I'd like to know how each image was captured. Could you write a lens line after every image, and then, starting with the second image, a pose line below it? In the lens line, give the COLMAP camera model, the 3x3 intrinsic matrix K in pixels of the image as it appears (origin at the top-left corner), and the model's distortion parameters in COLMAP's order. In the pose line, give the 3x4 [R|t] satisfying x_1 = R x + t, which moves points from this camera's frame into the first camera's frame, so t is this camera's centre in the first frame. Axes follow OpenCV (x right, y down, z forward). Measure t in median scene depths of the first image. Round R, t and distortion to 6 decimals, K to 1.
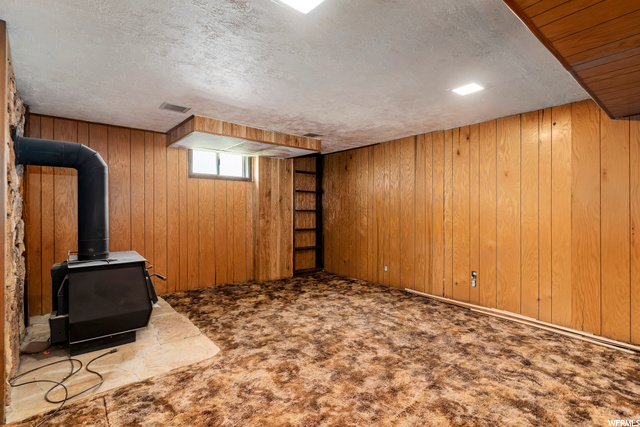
lens RADIAL K [[311.7, 0, 322.0], [0, 311.7, 208.0], [0, 0, 1]] dist [0.003694, 0.001039]
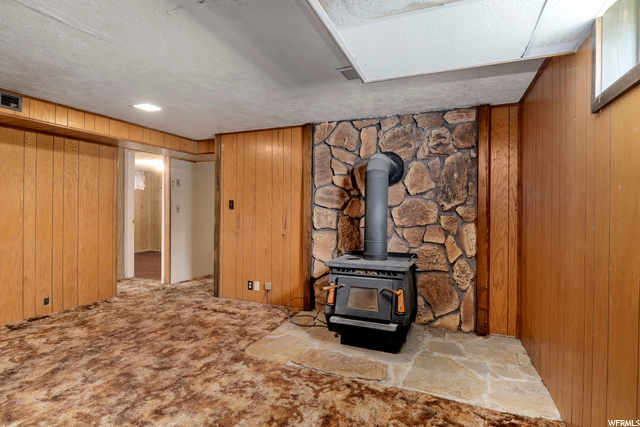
lens RADIAL K [[311.7, 0, 322.0], [0, 311.7, 208.0], [0, 0, 1]] dist [0.003694, 0.001039]
pose [[-0.881951, -0.002336, -0.471336, -0.068929], [0.003242, 0.999934, -0.011021, -0.002020], [0.471331, -0.011248, -0.881885, 2.031408]]
